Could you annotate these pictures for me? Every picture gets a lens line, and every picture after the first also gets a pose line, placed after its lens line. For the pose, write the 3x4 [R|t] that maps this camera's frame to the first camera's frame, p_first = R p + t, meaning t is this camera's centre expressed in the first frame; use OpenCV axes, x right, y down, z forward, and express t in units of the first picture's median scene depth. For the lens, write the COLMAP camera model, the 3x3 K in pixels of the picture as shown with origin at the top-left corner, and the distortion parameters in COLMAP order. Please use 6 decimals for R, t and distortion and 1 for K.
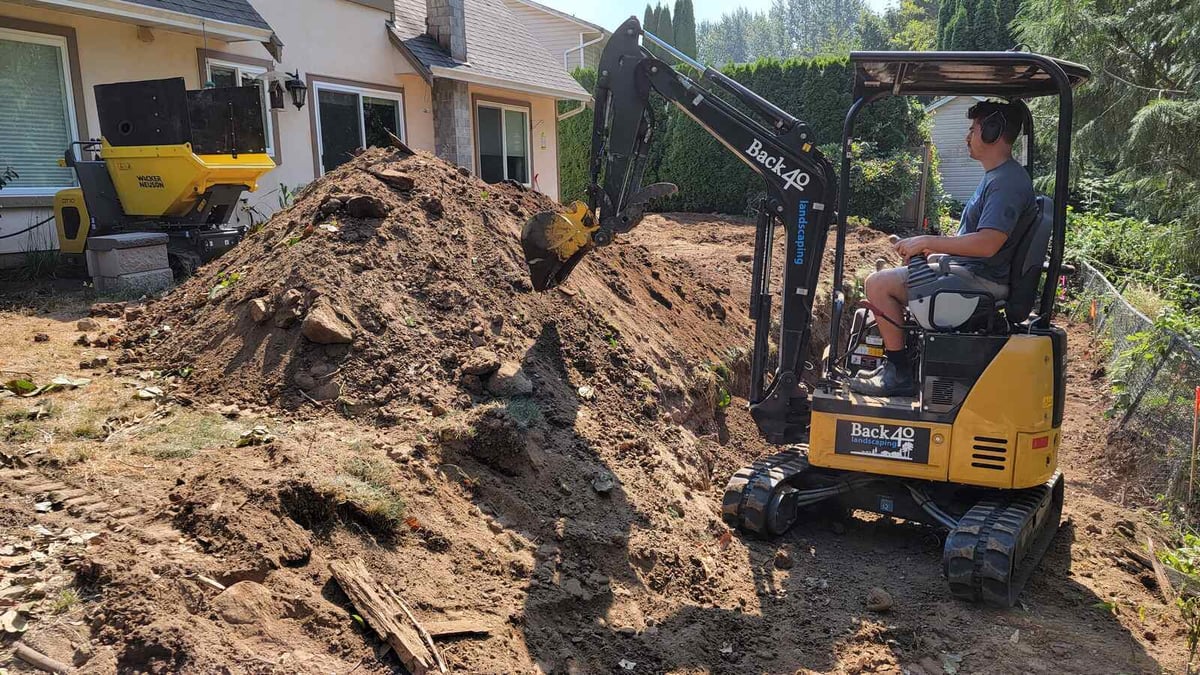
lens RADIAL K [[837.2, 0, 596.8], [0, 837.2, 337.0], [0, 0, 1]] dist [0.063317, -0.042508]
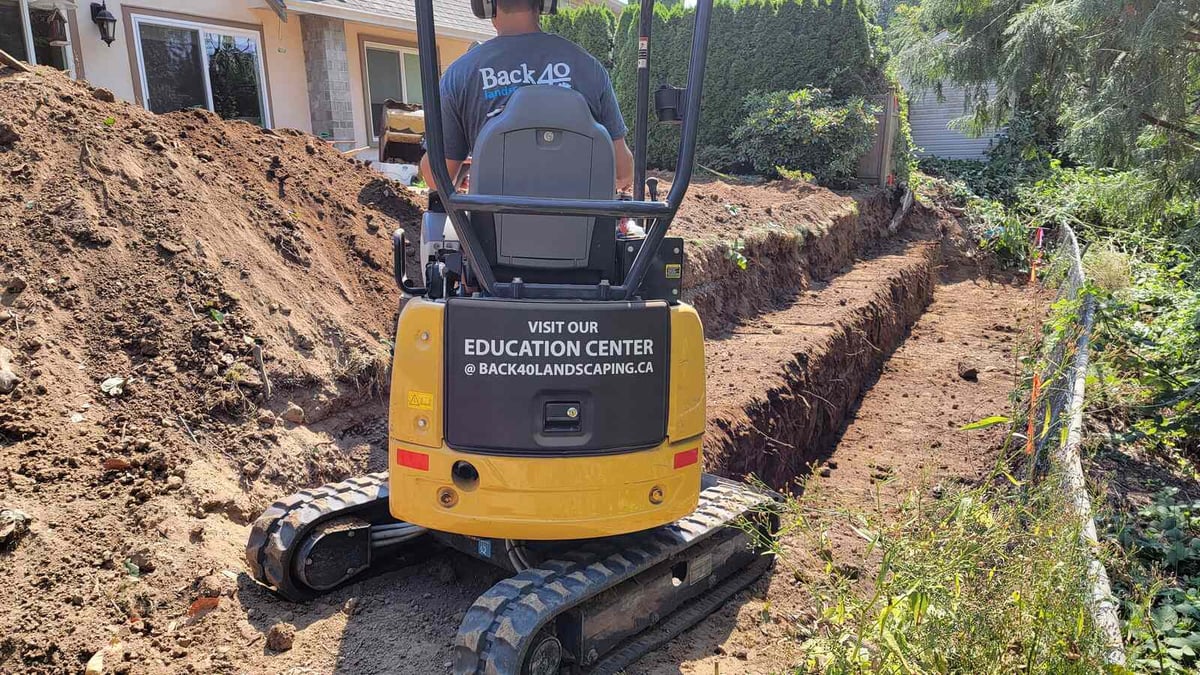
lens RADIAL K [[837.2, 0, 602.9], [0, 837.2, 338.3], [0, 0, 1]] dist [0.063317, -0.042508]
pose [[0.999388, 0.000038, -0.034981, 0.222576], [0.001373, 0.999186, 0.040326, -0.001787], [0.034954, -0.040350, 0.998574, 0.147807]]
